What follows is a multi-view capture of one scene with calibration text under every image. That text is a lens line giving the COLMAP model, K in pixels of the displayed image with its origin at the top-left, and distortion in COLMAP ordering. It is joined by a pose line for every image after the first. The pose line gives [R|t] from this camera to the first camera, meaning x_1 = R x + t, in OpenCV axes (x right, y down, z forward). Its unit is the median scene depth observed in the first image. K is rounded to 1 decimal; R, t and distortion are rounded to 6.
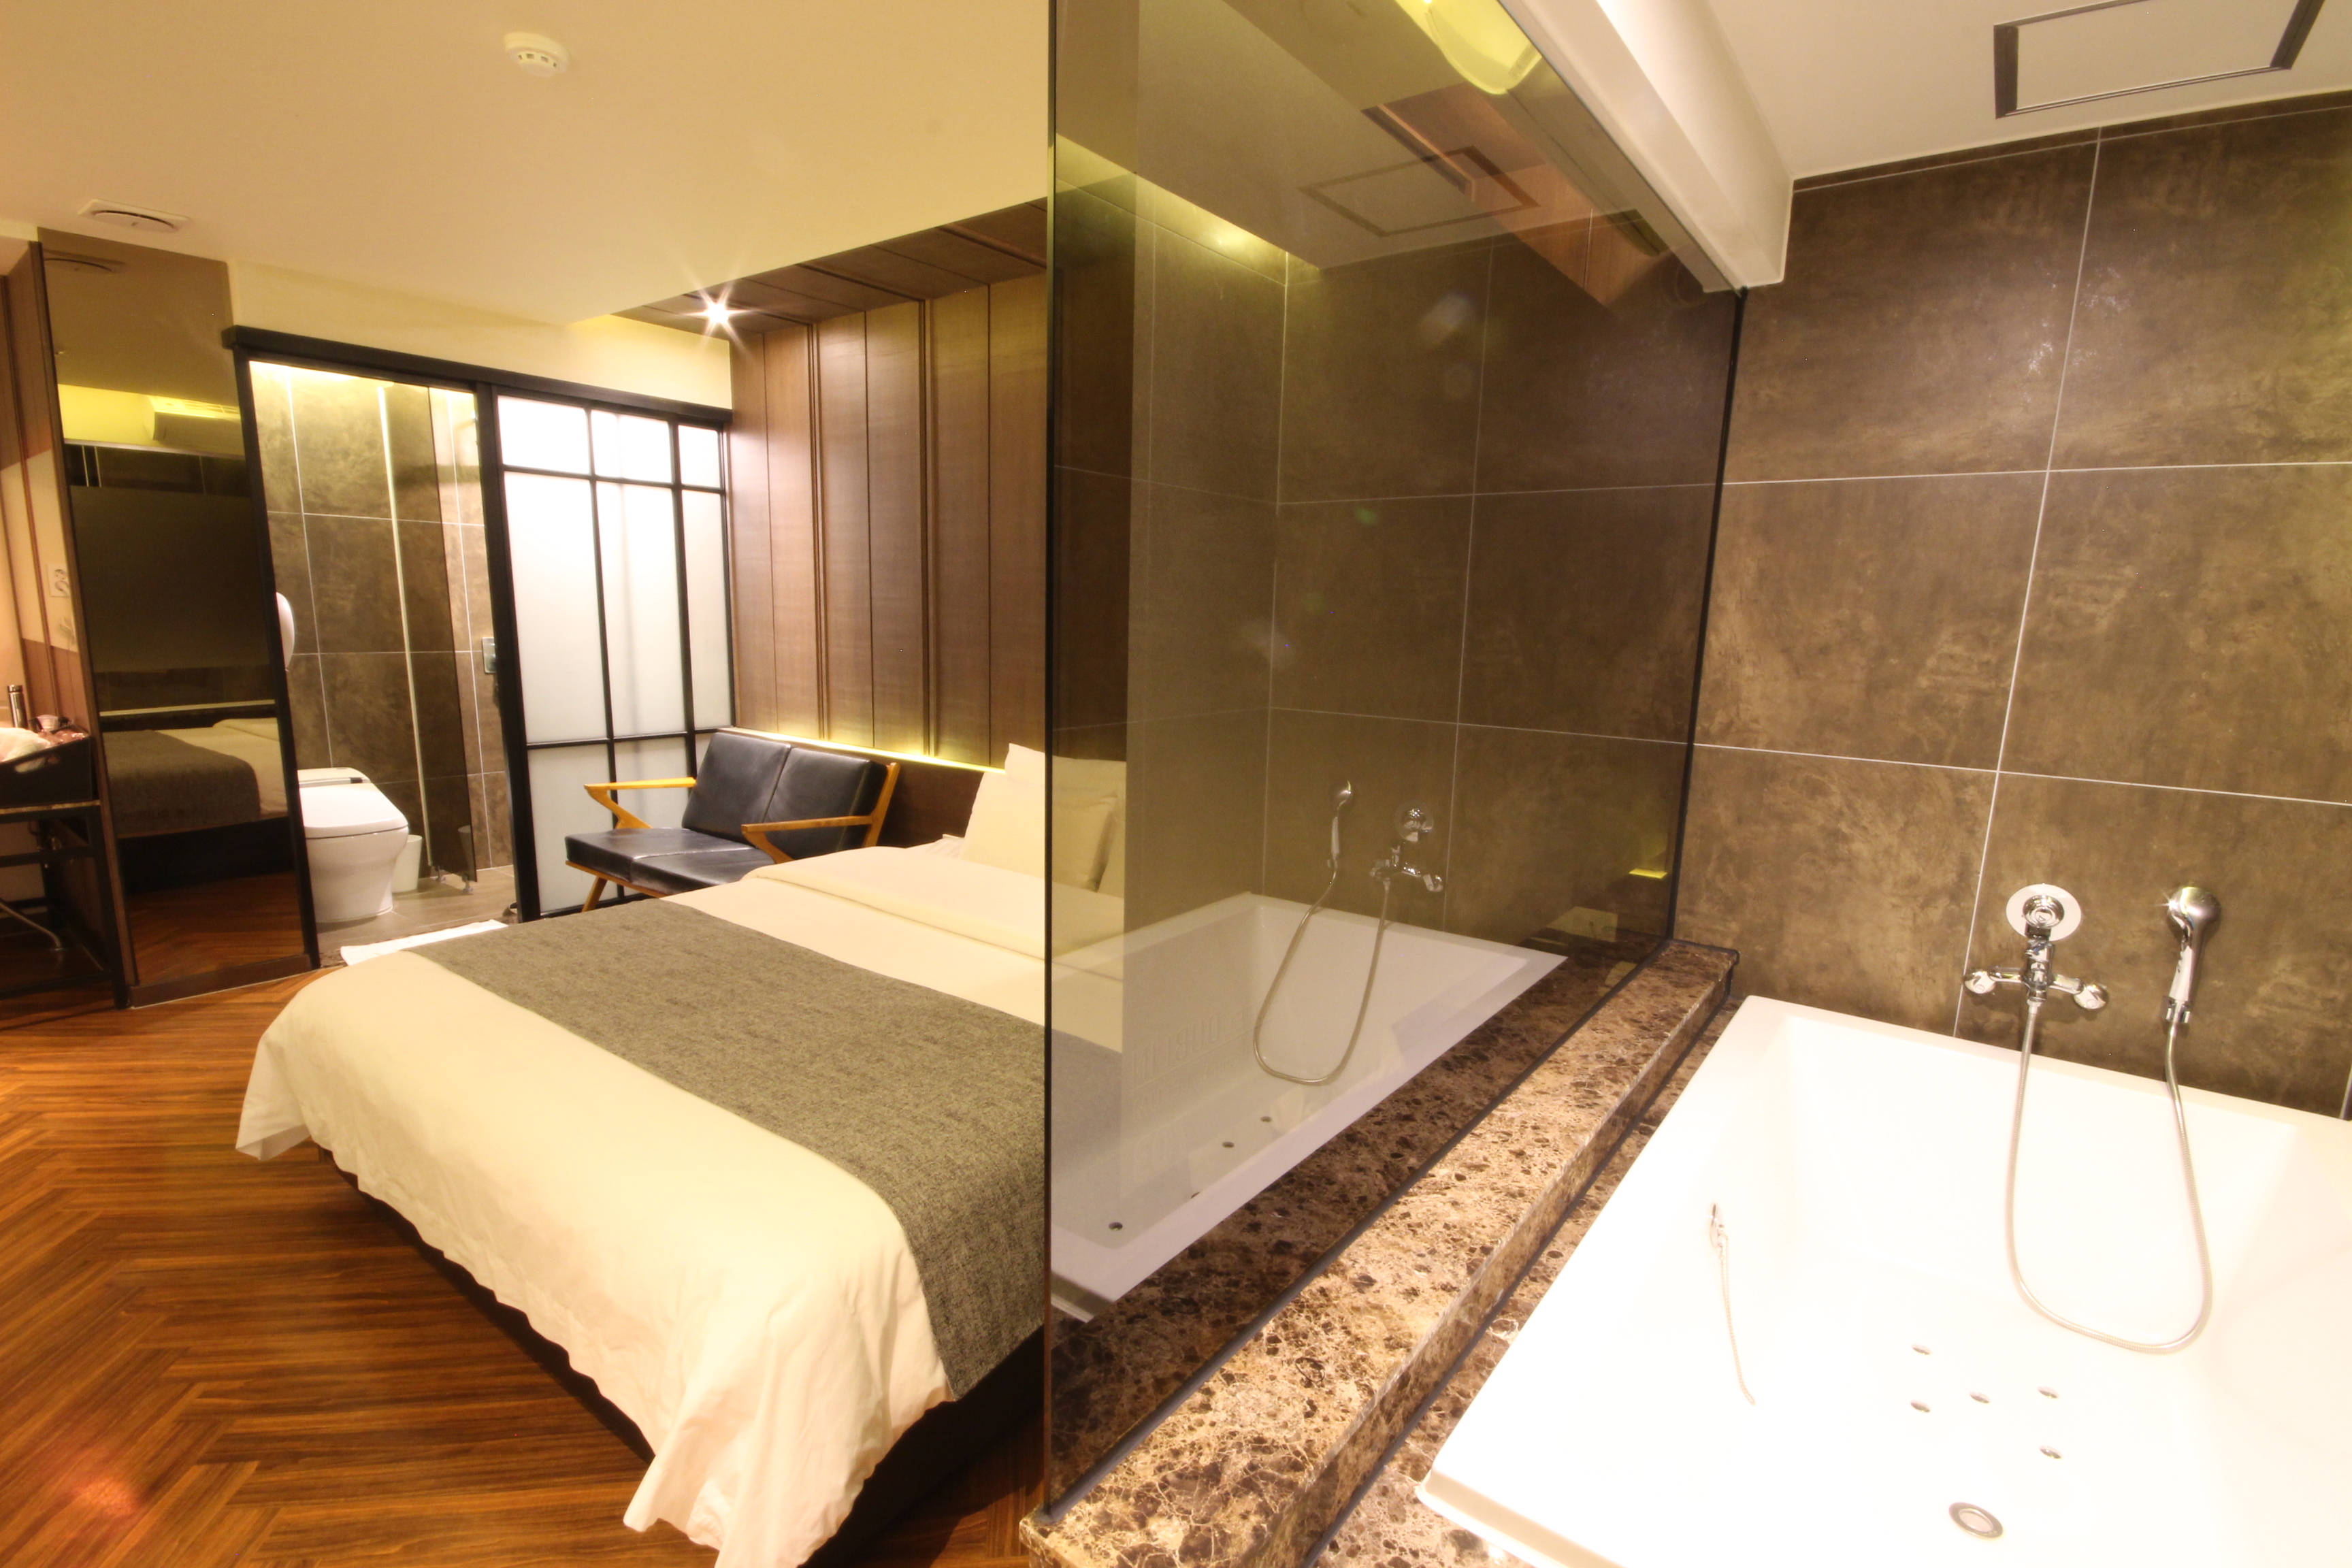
lens RADIAL K [[1084.9, 0, 1172.1], [0, 1084.9, 792.2], [0, 0, 1]] dist [0.009683, -0.000478]
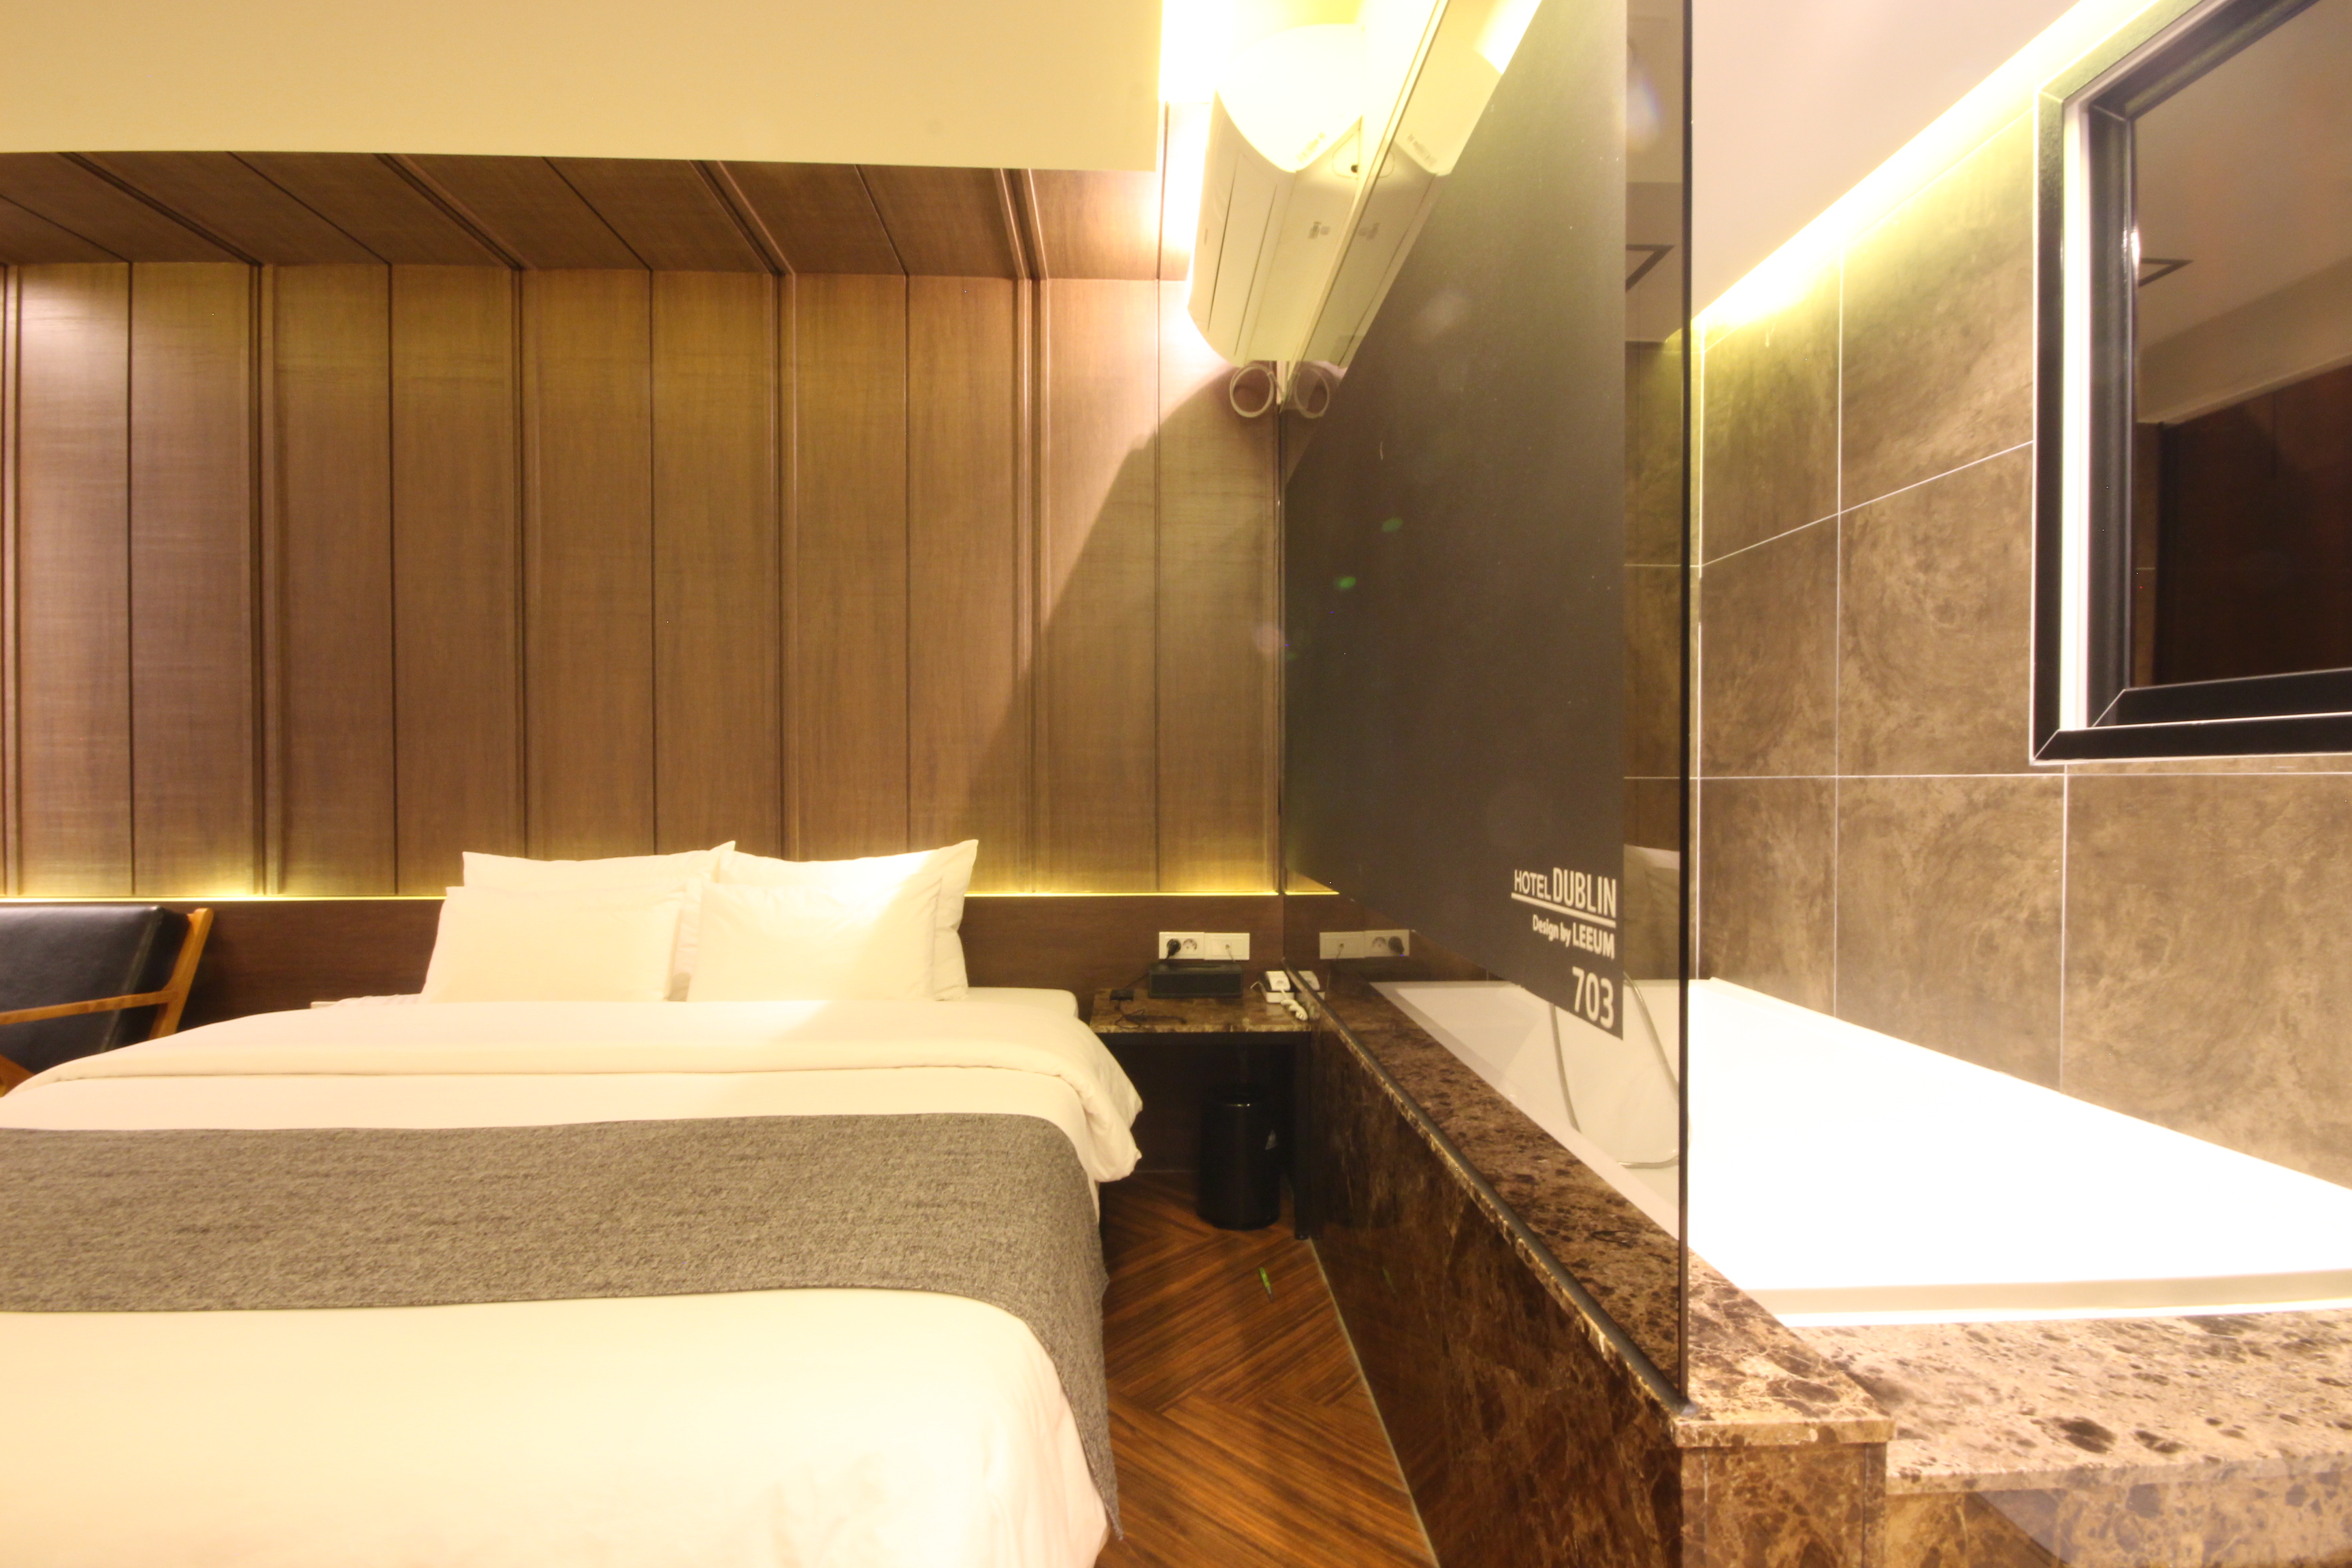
lens RADIAL K [[1084.9, 0, 1162.6], [0, 1084.9, 781.1], [0, 0, 1]] dist [0.009683, -0.000478]
pose [[0.774800, -0.028850, 0.631547, -0.377736], [0.129538, 0.985008, -0.113925, 0.082940], [-0.618792, 0.170079, 0.766922, 0.193802]]
